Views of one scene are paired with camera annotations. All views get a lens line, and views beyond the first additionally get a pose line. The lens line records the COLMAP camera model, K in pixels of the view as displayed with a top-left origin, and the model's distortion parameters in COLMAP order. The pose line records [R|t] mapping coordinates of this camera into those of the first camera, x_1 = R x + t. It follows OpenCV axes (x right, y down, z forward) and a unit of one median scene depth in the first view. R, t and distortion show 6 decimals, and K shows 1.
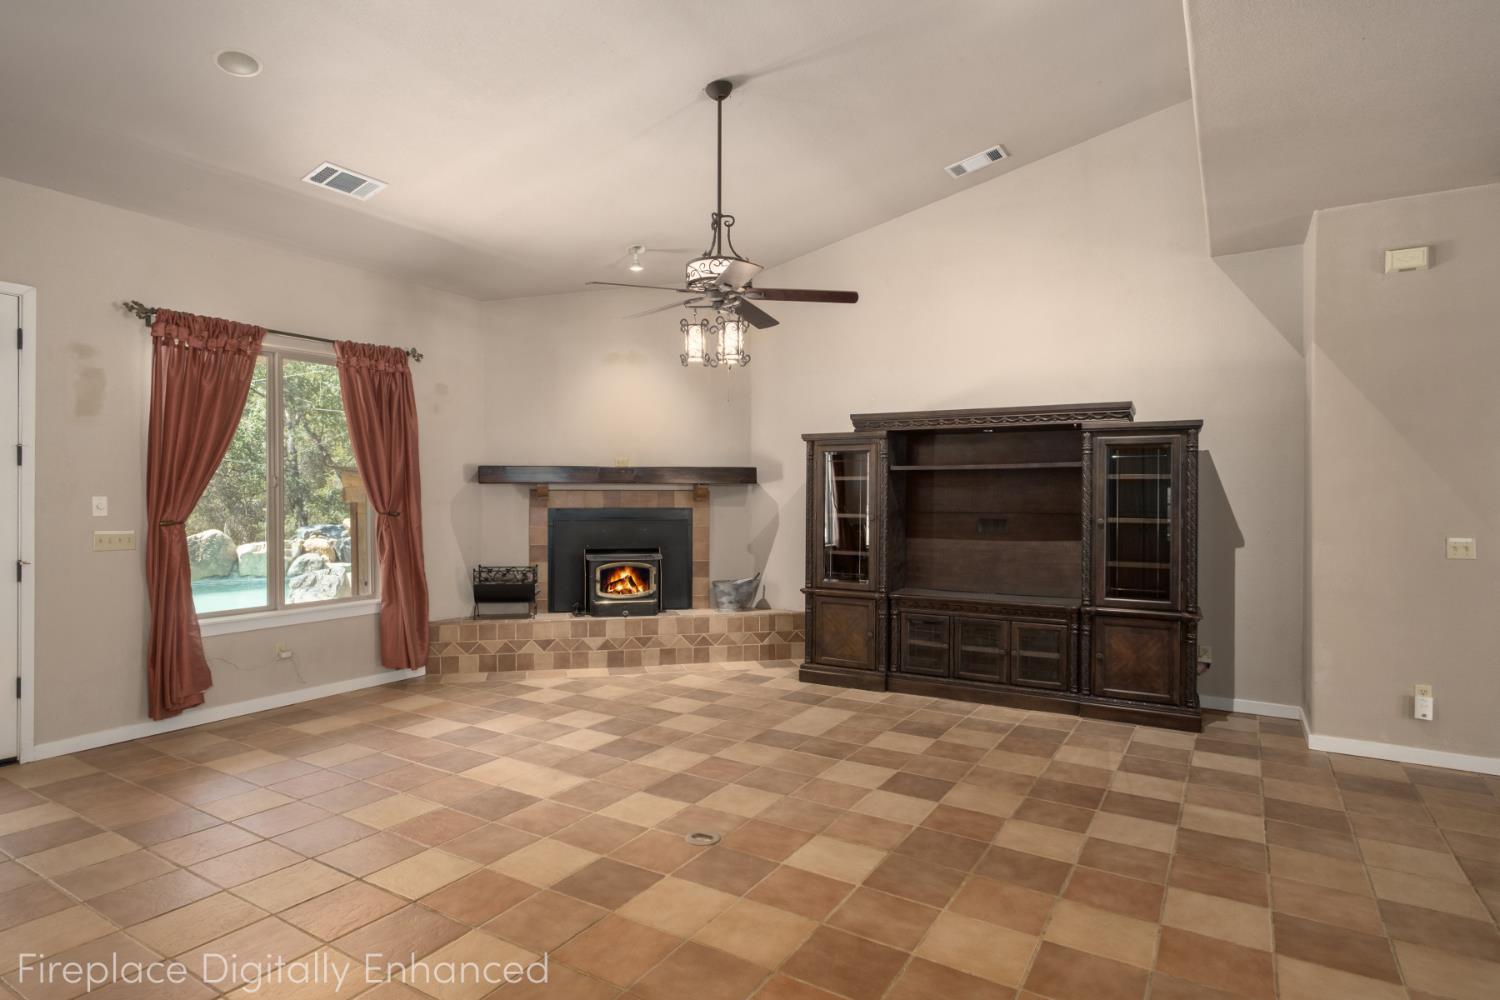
lens RADIAL K [[813.7, 0, 711.4], [0, 813.7, 494.8], [0, 0, 1]] dist [-0.001307, 0.000114]
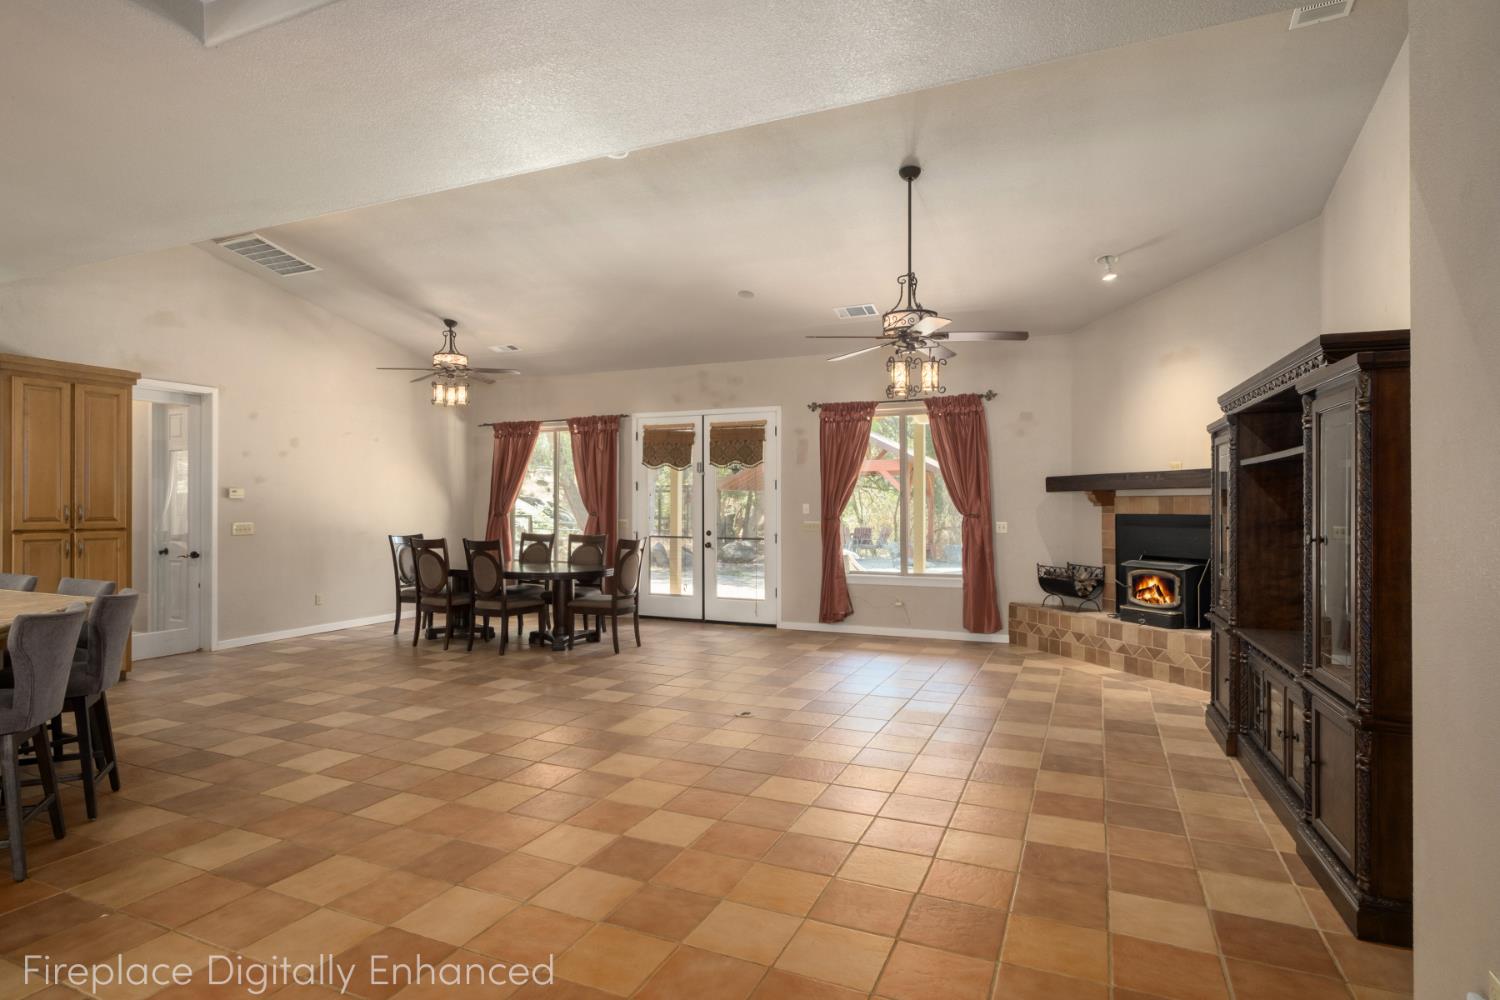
lens RADIAL K [[787.8, 0, 738.3], [0, 787.8, 501.2], [0, 0, 1]] dist [-0.001447, 0.000785]
pose [[0.148375, -0.007269, -0.988904, 0.841452], [0.003100, 0.999971, -0.006885, 0.006069], [0.988926, -0.002044, 0.148393, 0.414589]]
